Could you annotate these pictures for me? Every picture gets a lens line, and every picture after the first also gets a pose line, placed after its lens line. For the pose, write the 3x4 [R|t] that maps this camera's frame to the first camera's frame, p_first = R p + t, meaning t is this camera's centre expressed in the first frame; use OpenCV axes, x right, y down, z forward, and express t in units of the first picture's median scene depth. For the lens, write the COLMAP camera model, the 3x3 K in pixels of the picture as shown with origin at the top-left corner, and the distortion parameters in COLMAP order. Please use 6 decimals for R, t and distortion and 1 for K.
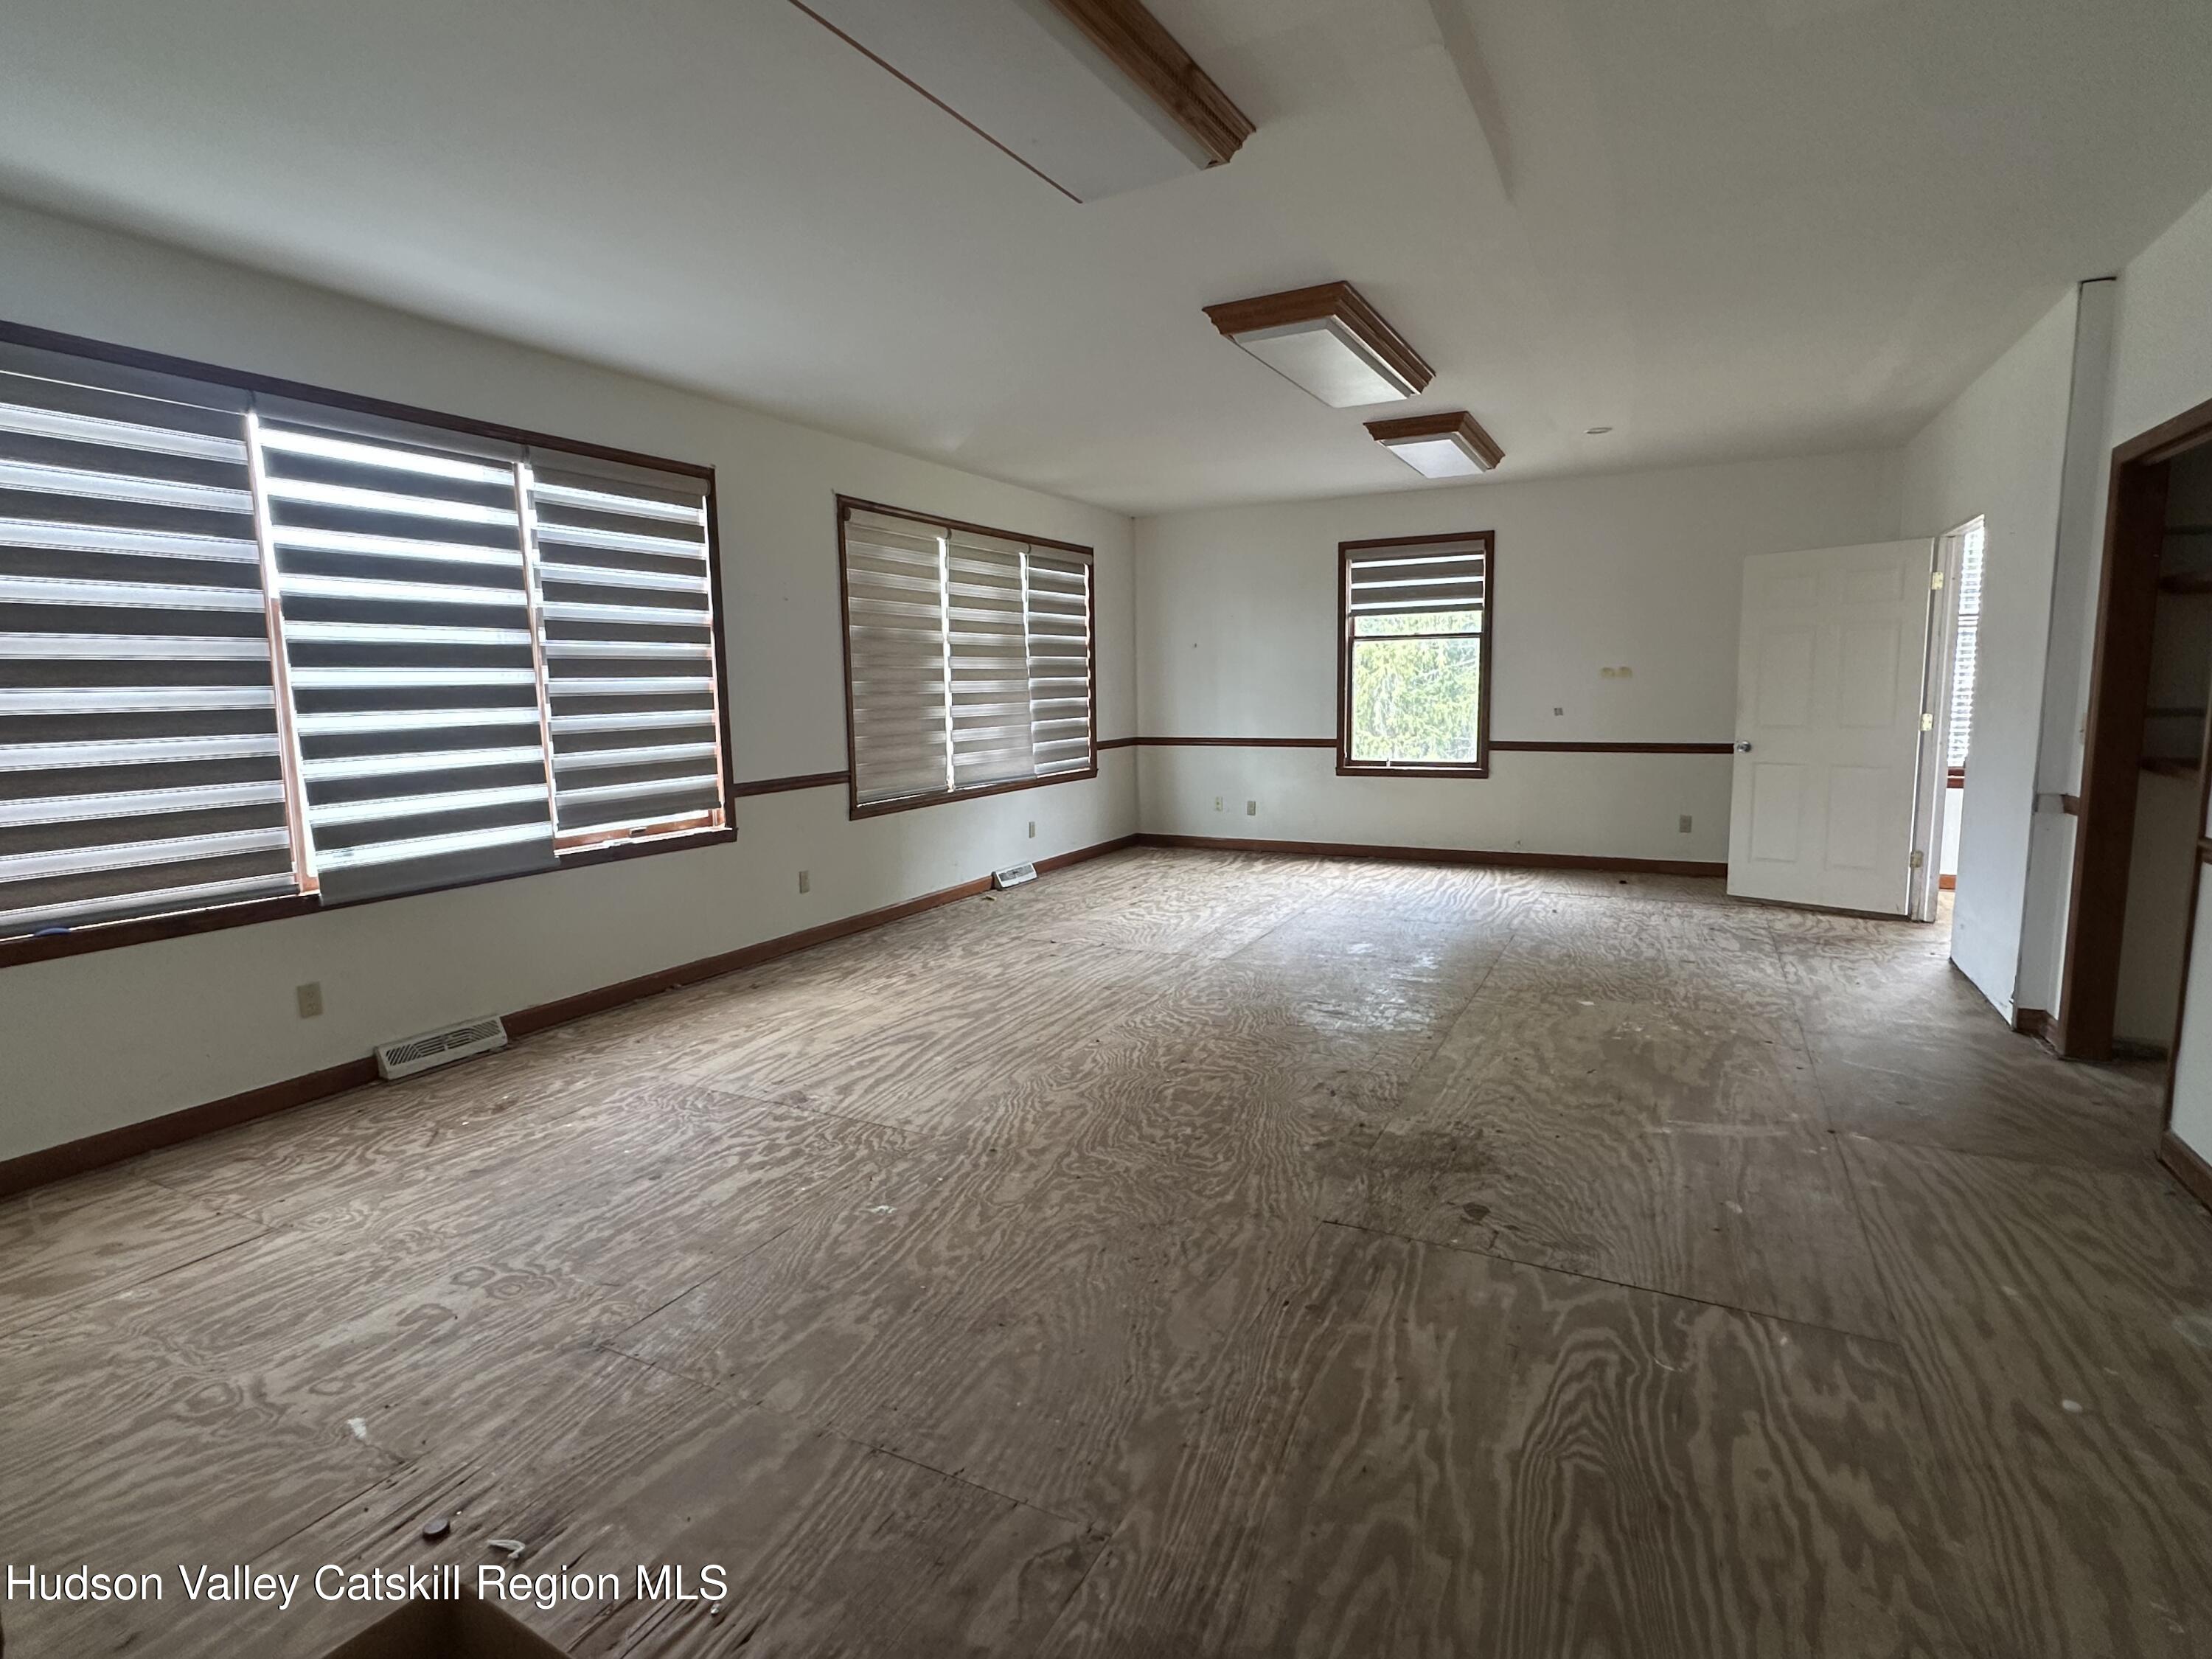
lens RADIAL K [[1115.1, 0, 1105.6], [0, 1115.1, 839.8], [0, 0, 1]] dist [-0.008087, 0.001949]
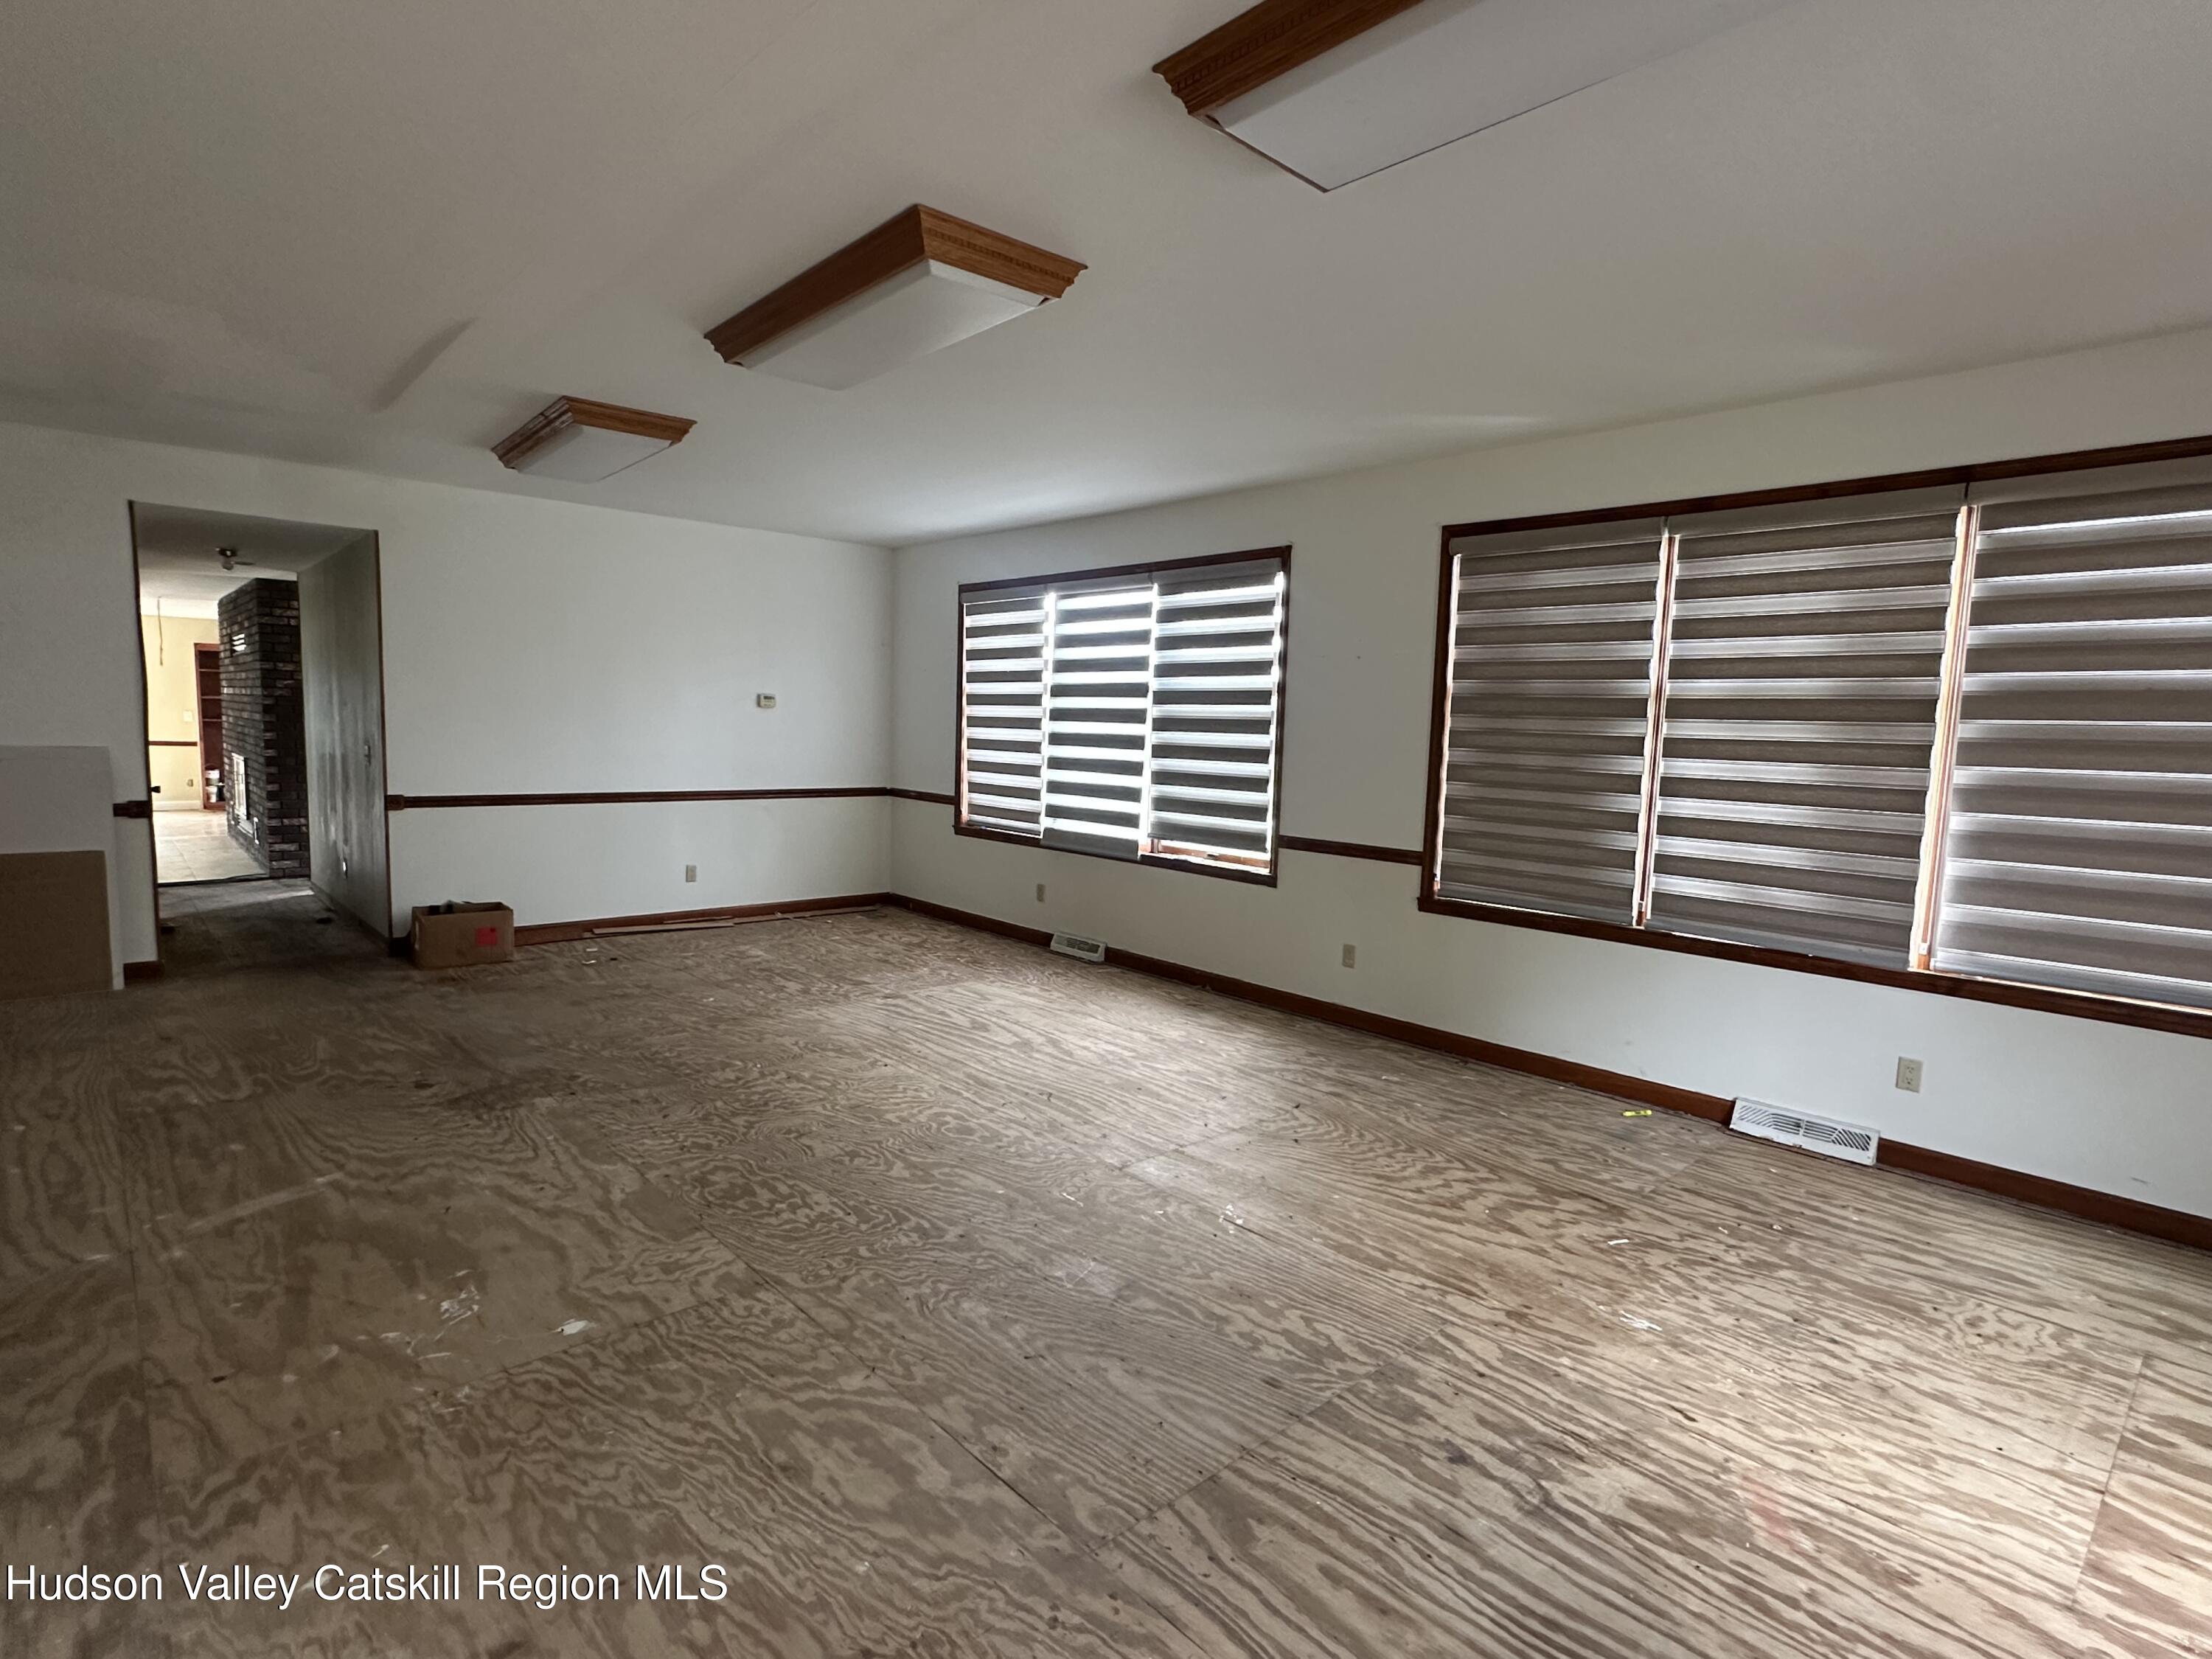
lens RADIAL K [[1115.1, 0, 1111.5], [0, 1115.1, 843.4], [0, 0, 1]] dist [-0.008087, 0.001949]
pose [[-0.339711, 0.108055, -0.934302, 0.964427], [-0.155135, 0.973335, 0.168976, -0.264075], [0.927647, 0.202346, -0.313890, 1.582975]]
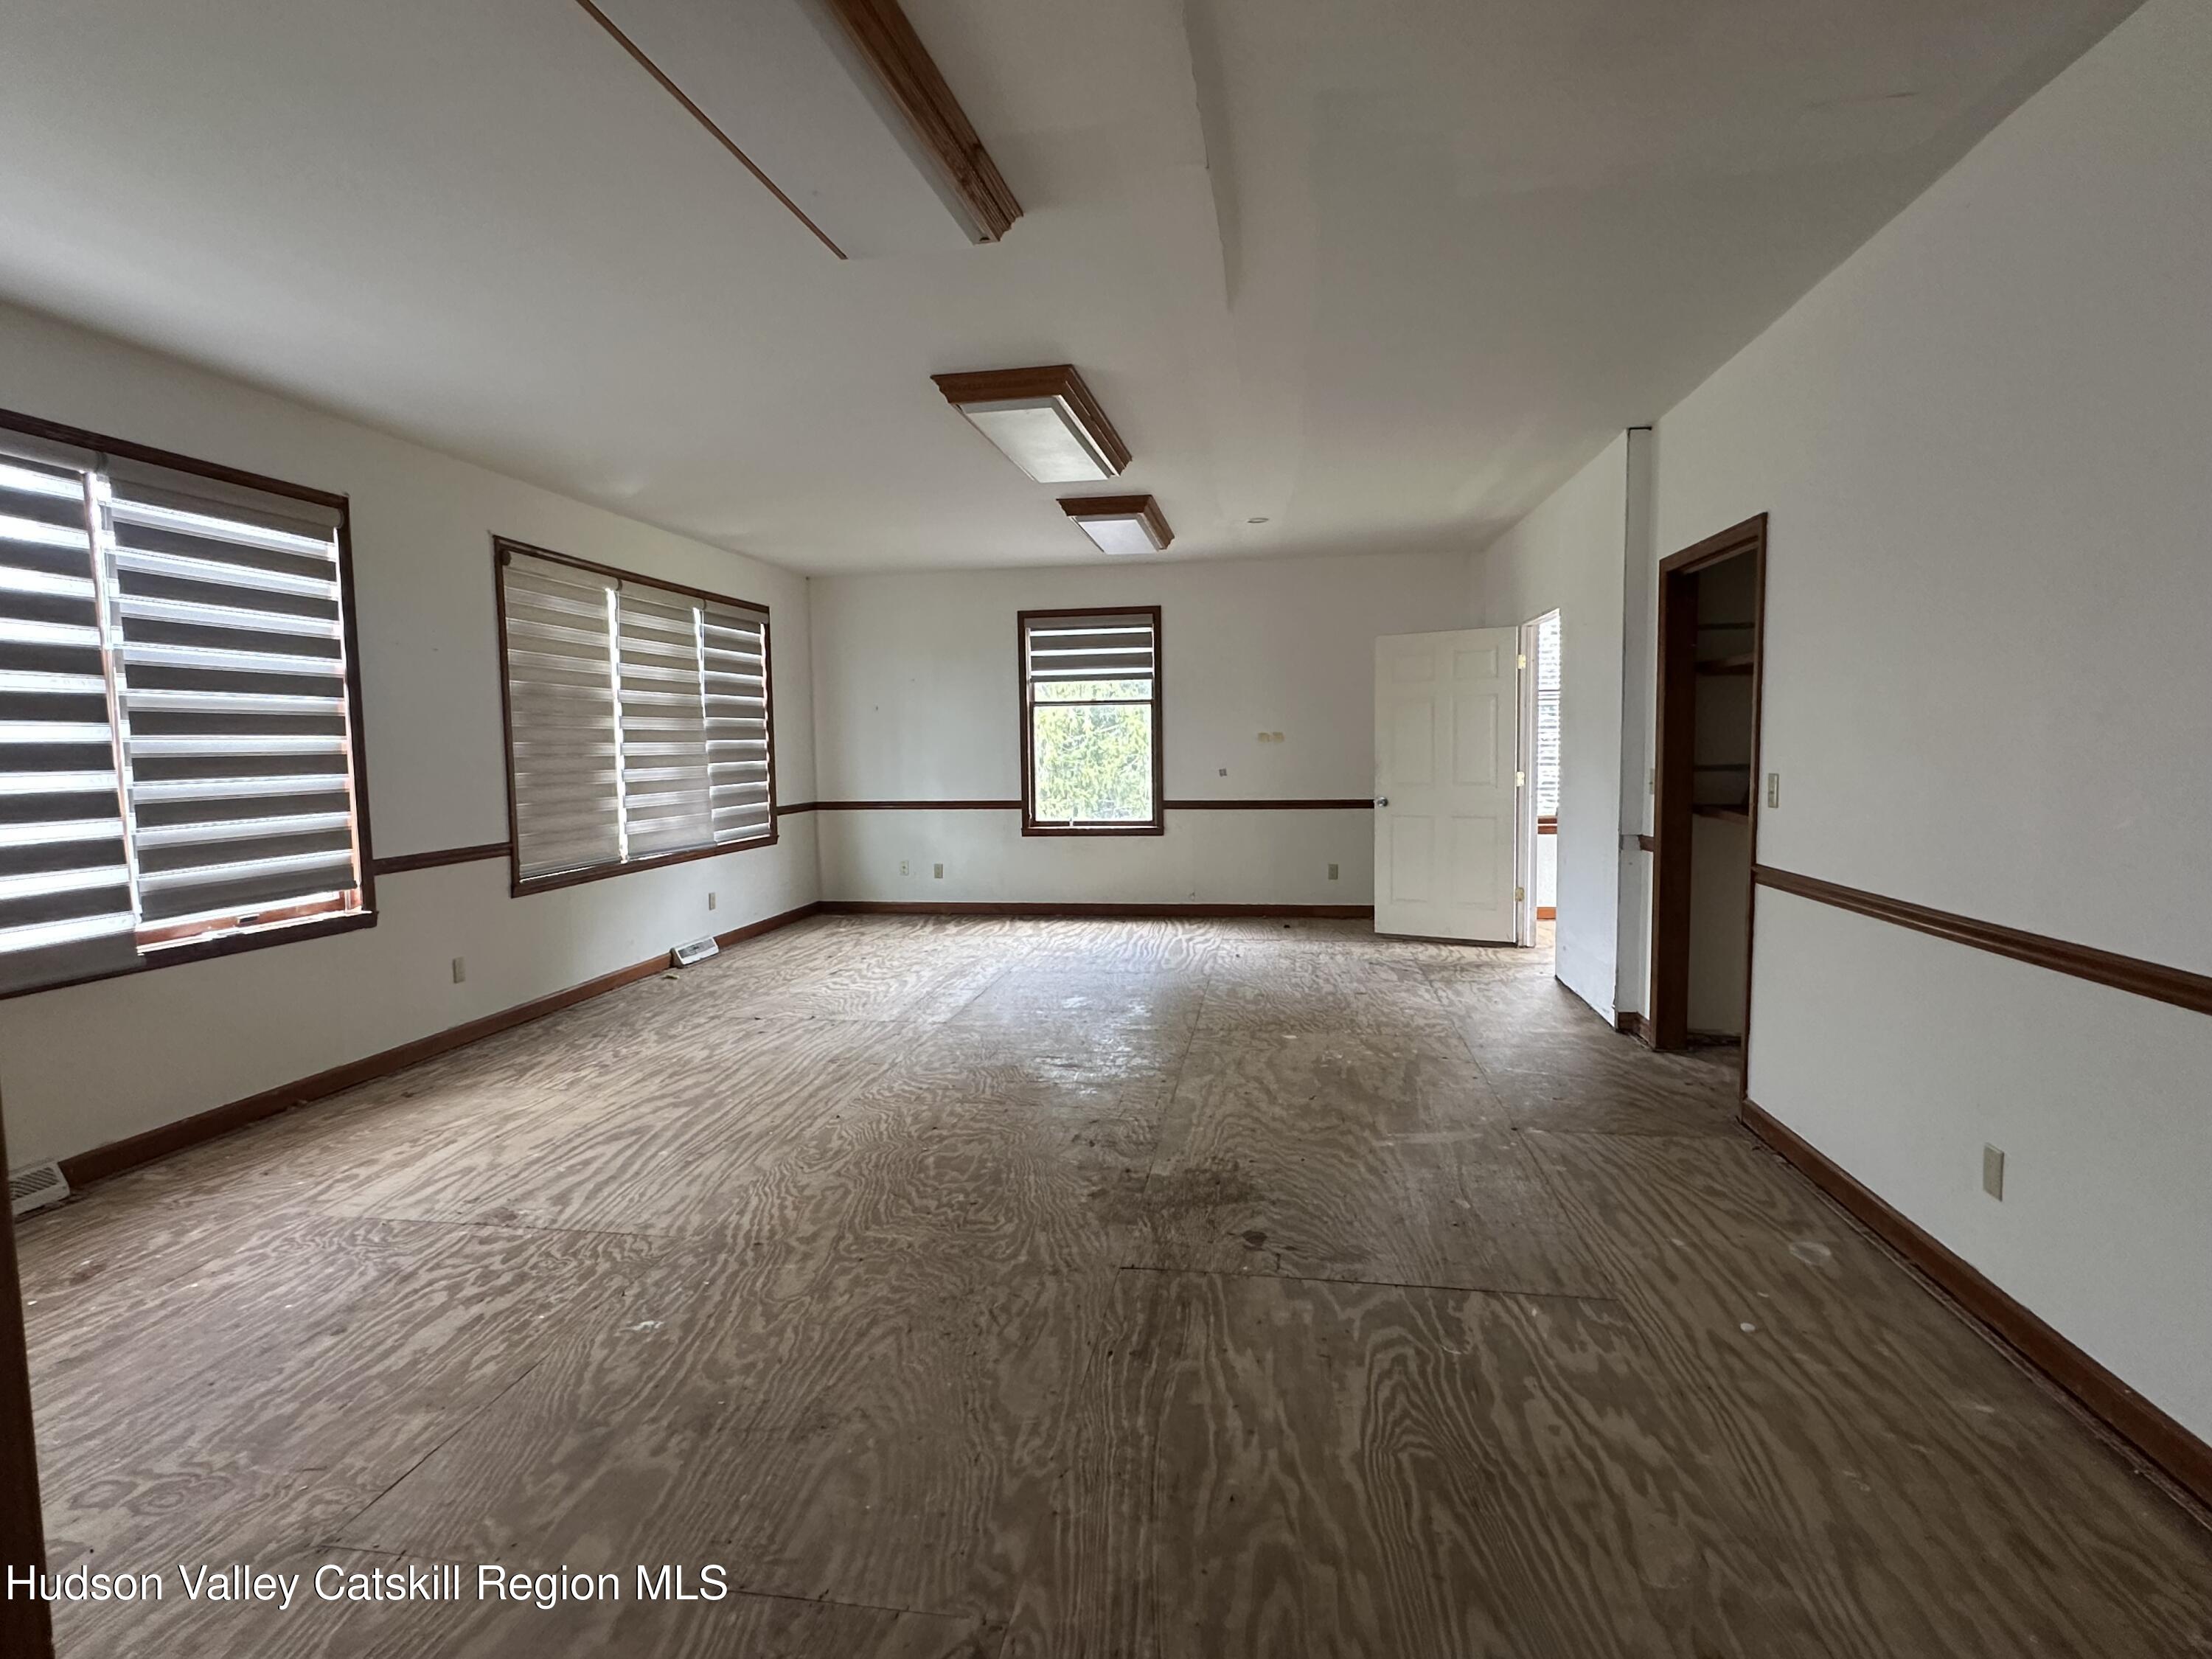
lens RADIAL K [[1115.1, 0, 1105.3], [0, 1115.1, 842.4], [0, 0, 1]] dist [-0.008087, 0.001949]
pose [[0.949112, -0.024368, 0.313994, -0.088152], [0.041981, 0.997894, -0.049452, 0.003648], [-0.312127, 0.060117, 0.948136, 0.012689]]
